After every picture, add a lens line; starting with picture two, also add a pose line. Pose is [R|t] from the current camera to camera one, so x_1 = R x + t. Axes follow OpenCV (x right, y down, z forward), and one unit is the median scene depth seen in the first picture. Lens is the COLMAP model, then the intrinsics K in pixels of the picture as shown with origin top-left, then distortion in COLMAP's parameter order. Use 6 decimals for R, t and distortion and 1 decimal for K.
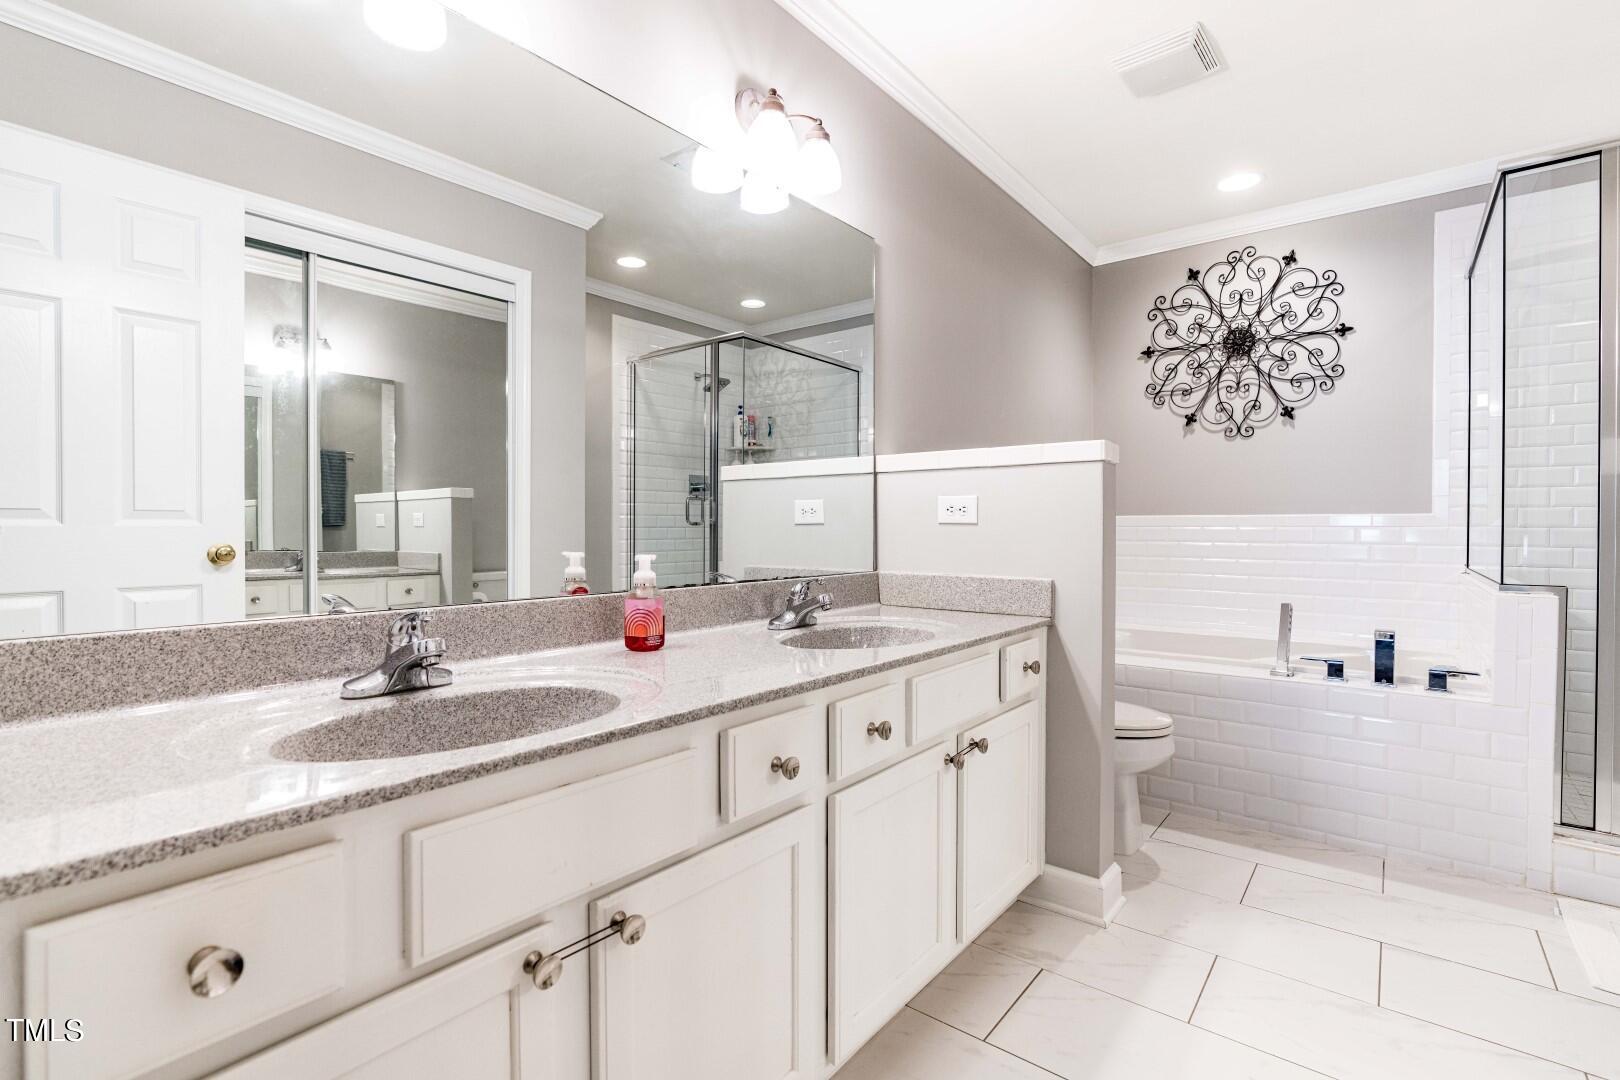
lens RADIAL K [[737.2, 0, 811.9], [0, 737.2, 533.7], [0, 0, 1]] dist [-0.029871, 0.012022]
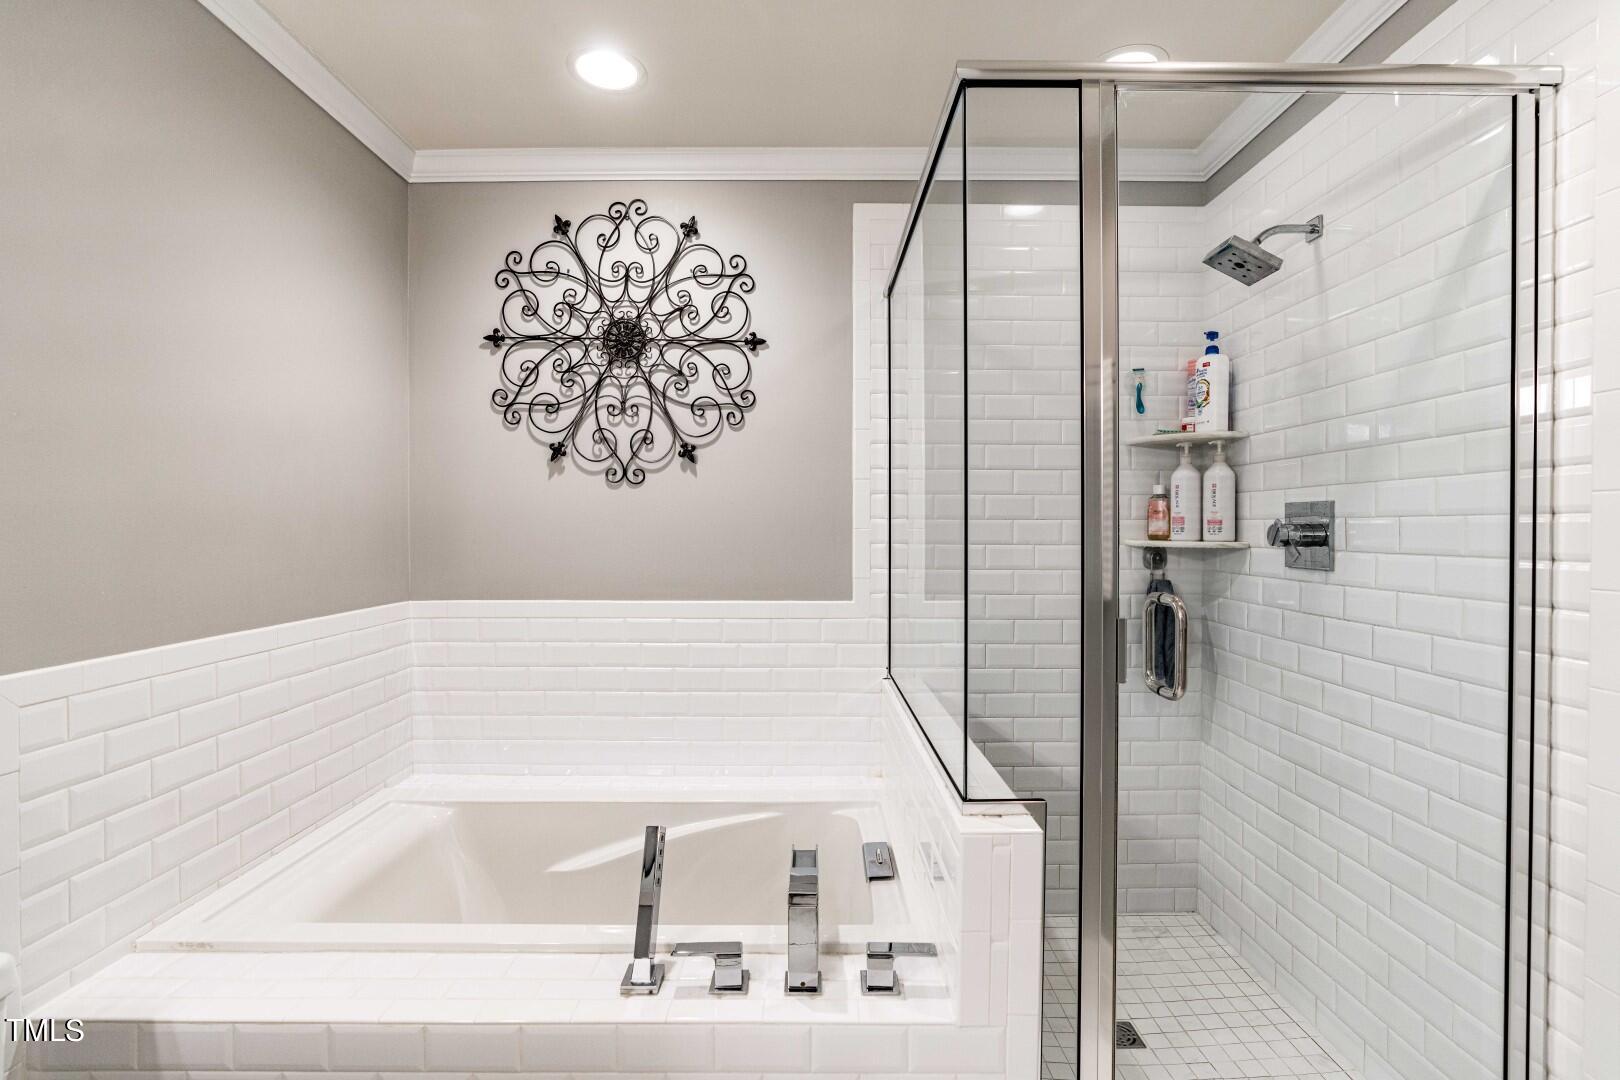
lens RADIAL K [[737.2, 0, 811.9], [0, 737.2, 533.7], [0, 0, 1]] dist [-0.029871, 0.012022]
pose [[0.784623, 0.000312, 0.619973, 0.307965], [0.006143, 0.999947, -0.008277, -0.081263], [-0.619943, 0.010303, 0.784579, 0.376733]]
